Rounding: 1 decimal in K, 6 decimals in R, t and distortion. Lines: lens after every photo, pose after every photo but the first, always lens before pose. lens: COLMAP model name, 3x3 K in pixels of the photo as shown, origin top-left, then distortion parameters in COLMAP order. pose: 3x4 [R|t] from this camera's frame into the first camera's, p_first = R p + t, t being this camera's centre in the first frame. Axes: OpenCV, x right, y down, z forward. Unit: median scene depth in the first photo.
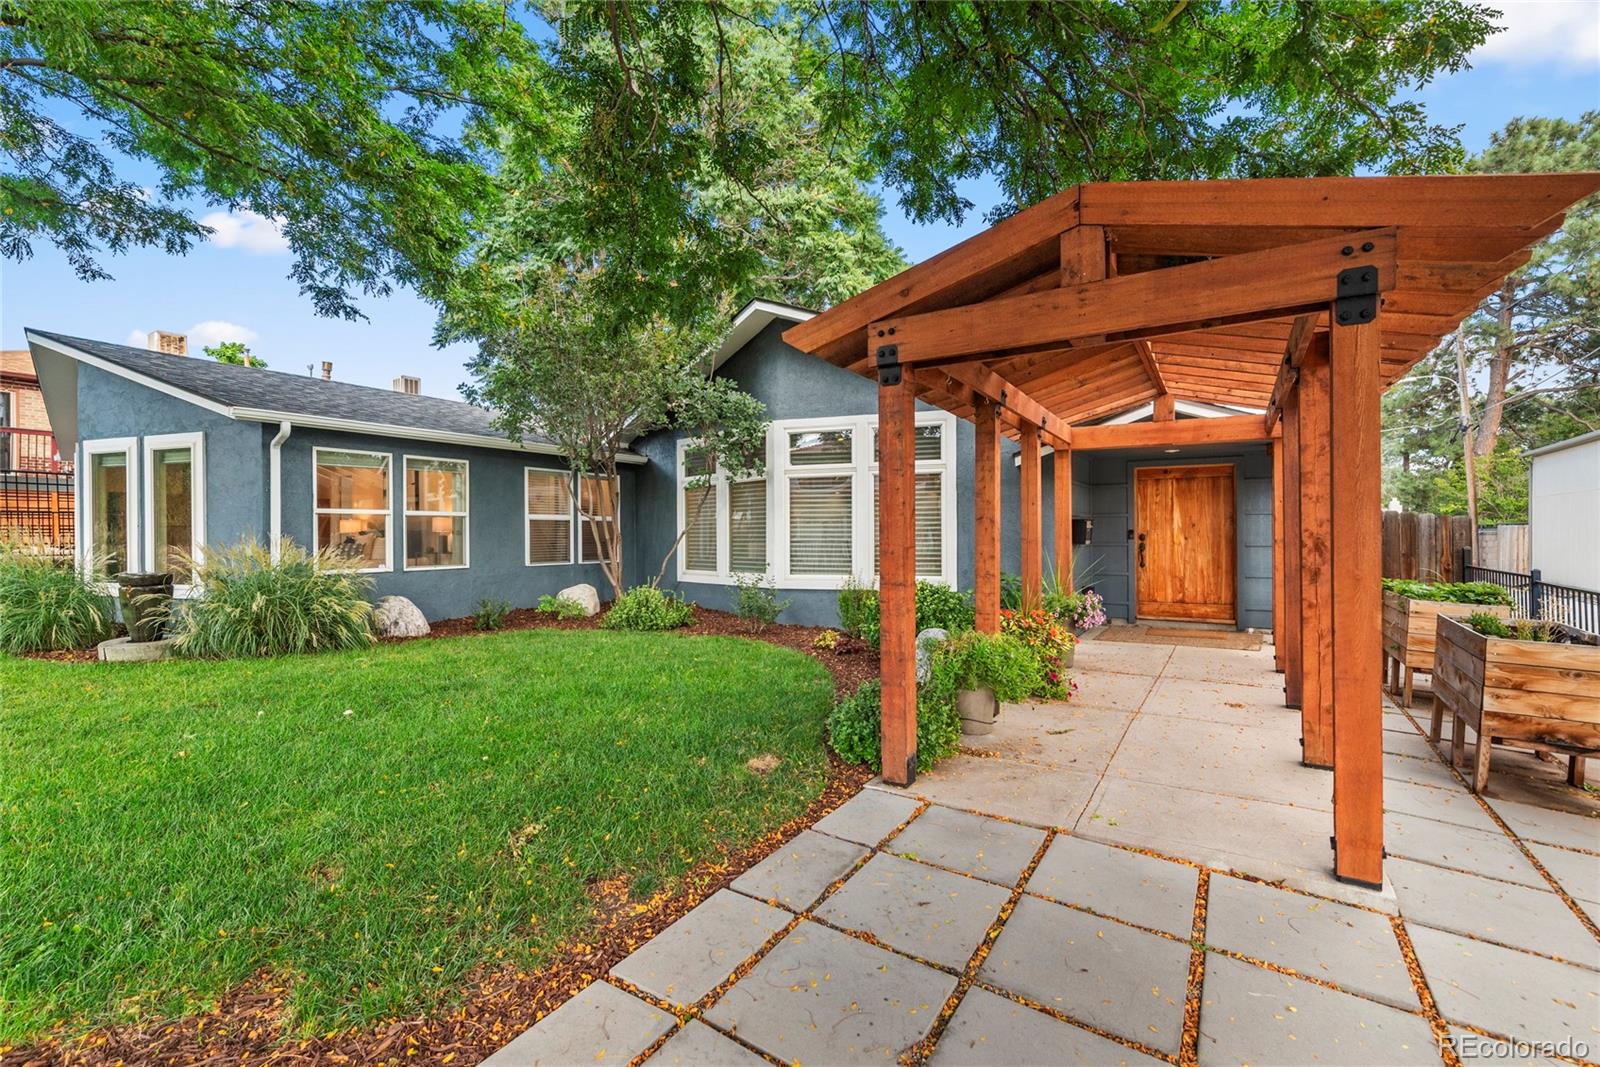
lens RADIAL K [[697.8, 0, 794.8], [0, 697.8, 534.3], [0, 0, 1]] dist [0.002473, -0.000529]
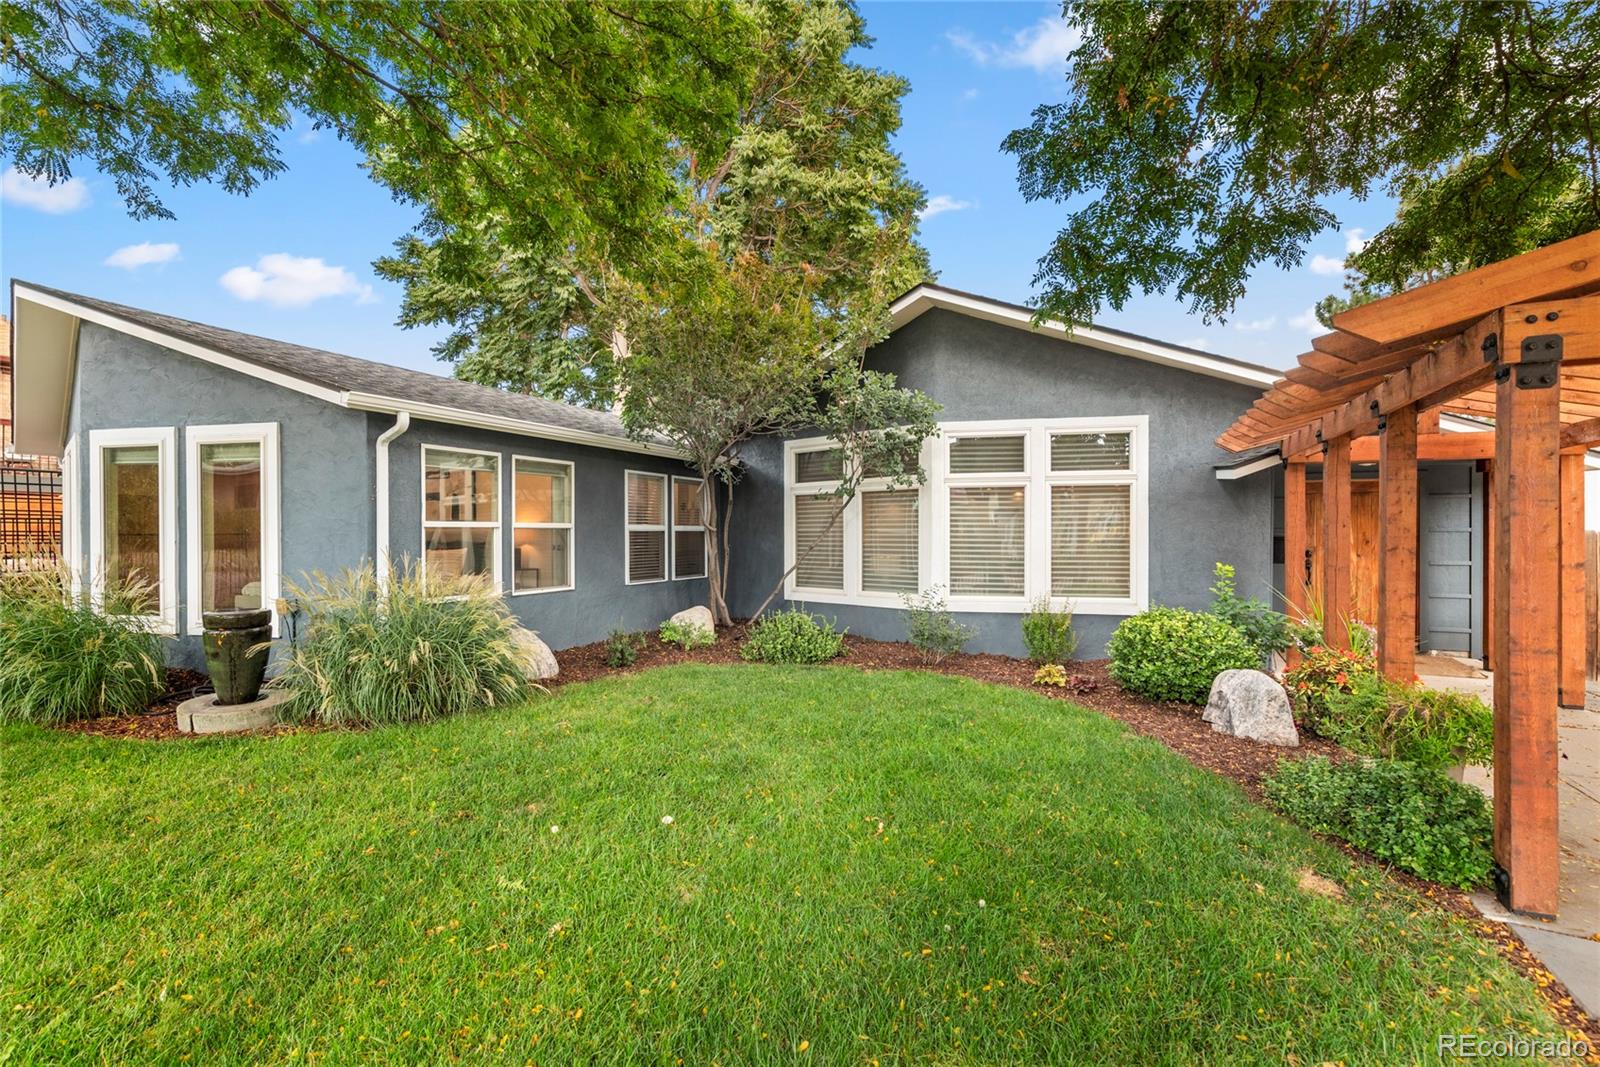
lens RADIAL K [[697.8, 0, 804.2], [0, 697.8, 533.4], [0, 0, 1]] dist [0.002473, -0.000529]
pose [[0.993812, 0.003953, 0.111004, -0.311363], [-0.004100, 0.999991, 0.001094, -0.023422], [-0.110999, -0.001543, 0.993819, 0.143329]]
